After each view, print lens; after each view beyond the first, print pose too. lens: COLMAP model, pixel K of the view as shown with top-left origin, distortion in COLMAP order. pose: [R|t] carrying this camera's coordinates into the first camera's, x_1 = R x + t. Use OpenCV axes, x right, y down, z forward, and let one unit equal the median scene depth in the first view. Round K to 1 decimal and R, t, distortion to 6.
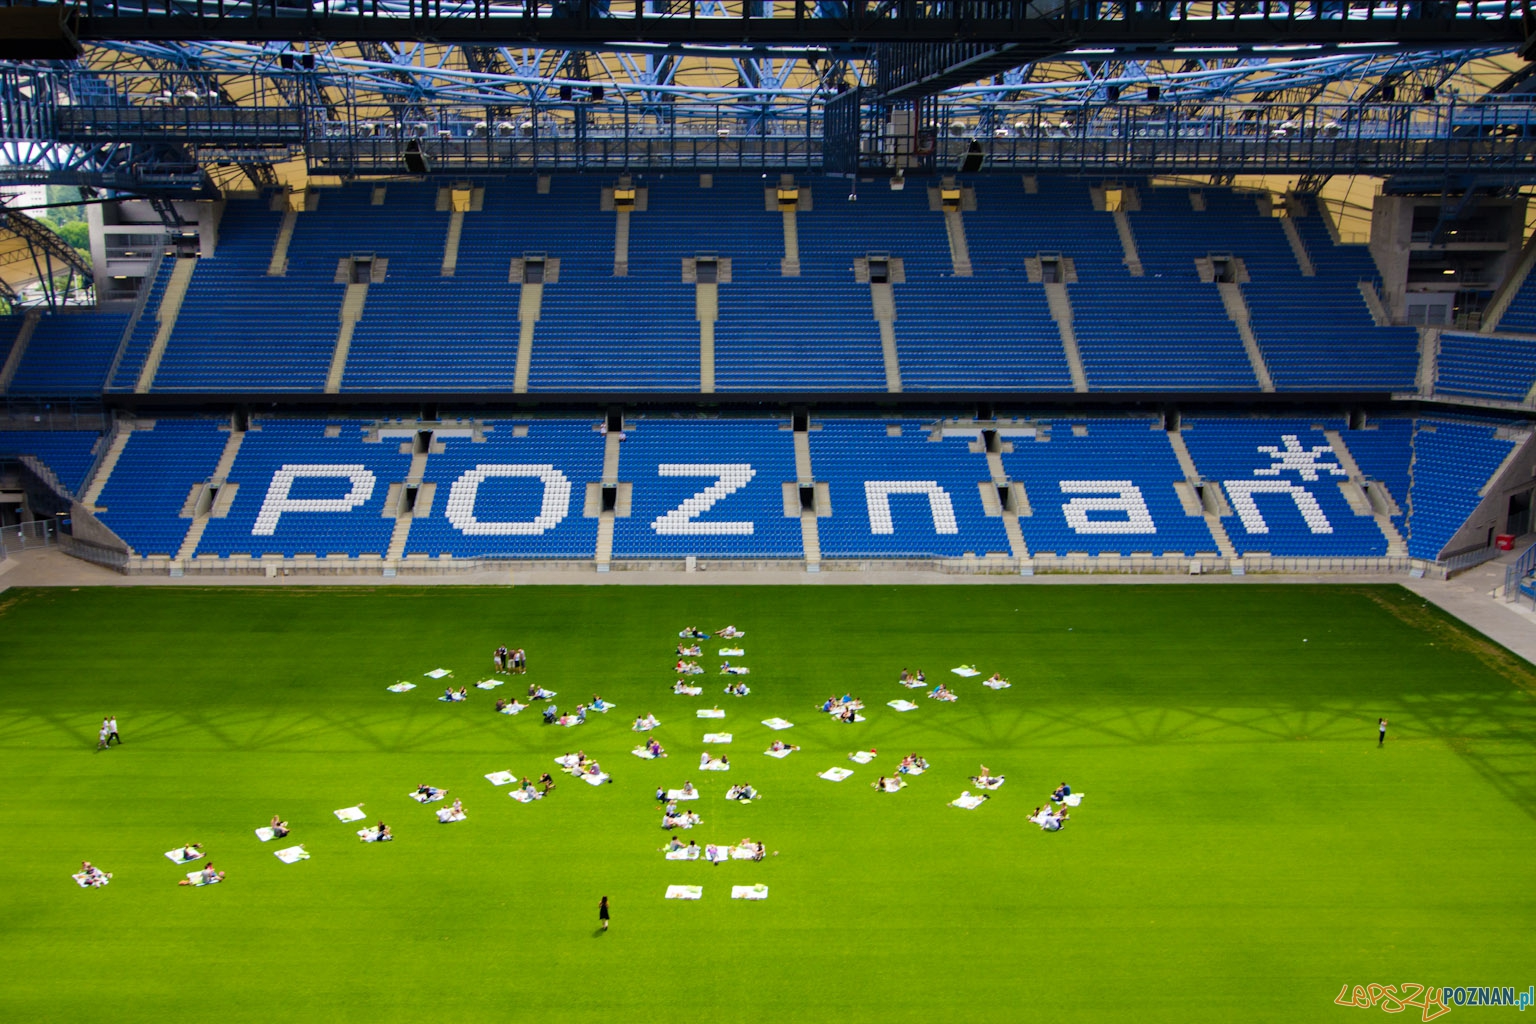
lens RADIAL K [[1670.2, 0, 723.8], [0, 1670.2, 548.0], [0, 0, 1]] dist [0.005245, -0.010127]
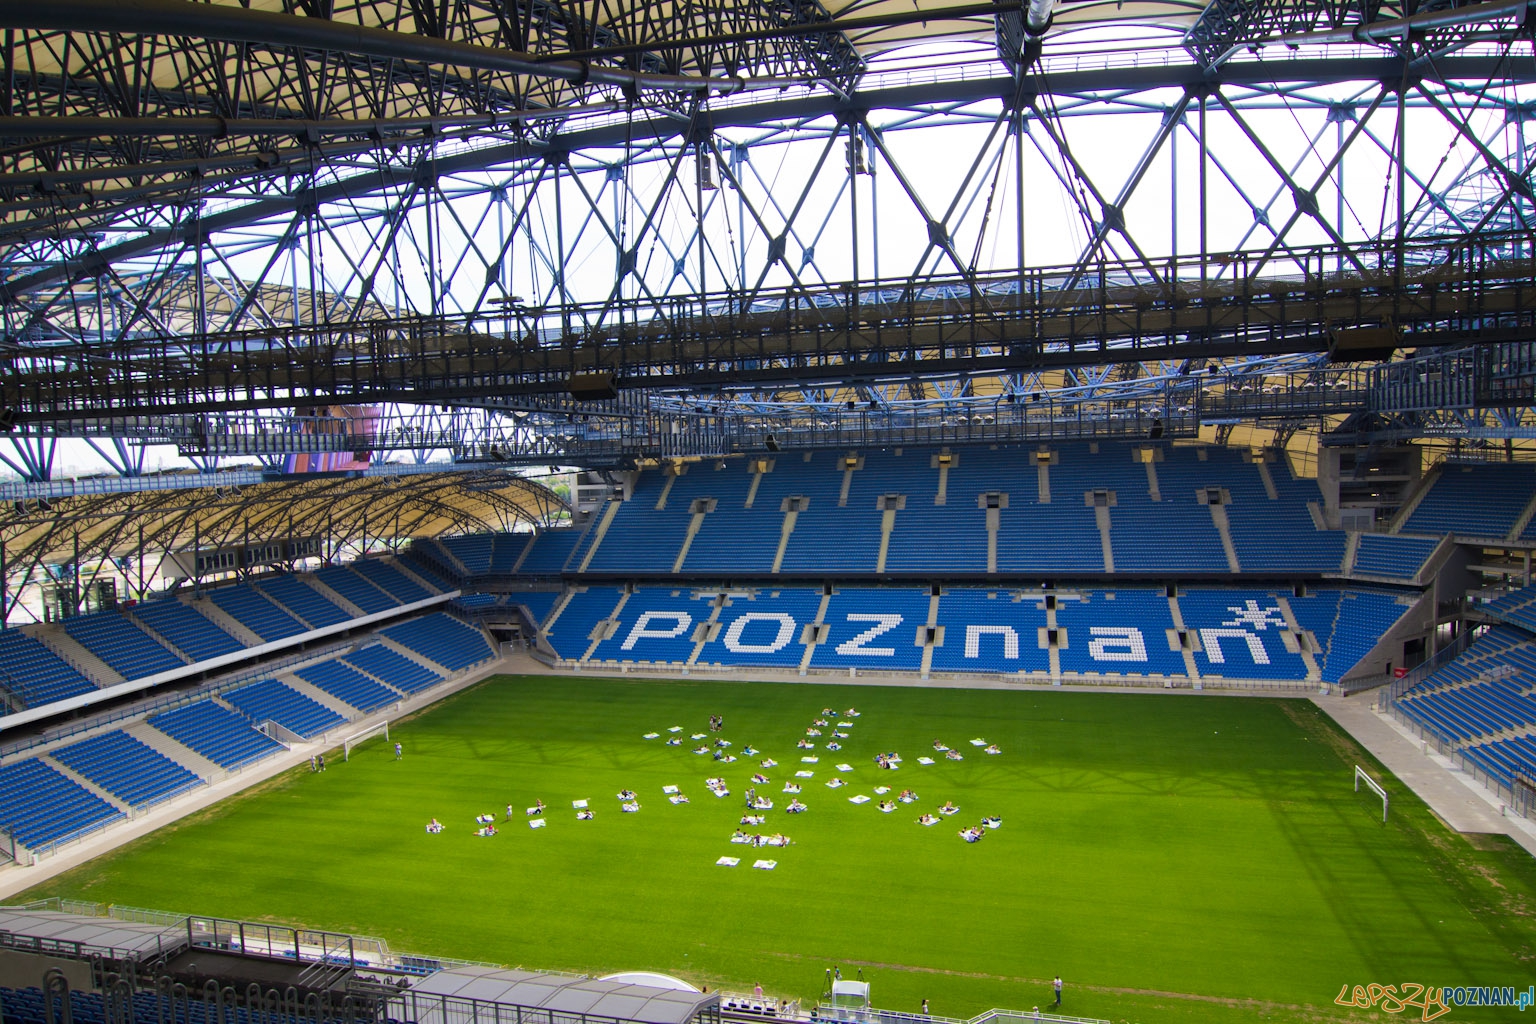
lens RADIAL K [[970.8, 0, 760.6], [0, 970.8, 531.7], [0, 0, 1]] dist [-0.002791, -0.021335]
pose [[0.962500, -0.010171, -0.271090, 0.152450], [-0.026314, 0.991084, -0.130611, -0.000670], [0.270002, 0.132847, 0.953651, 0.004006]]
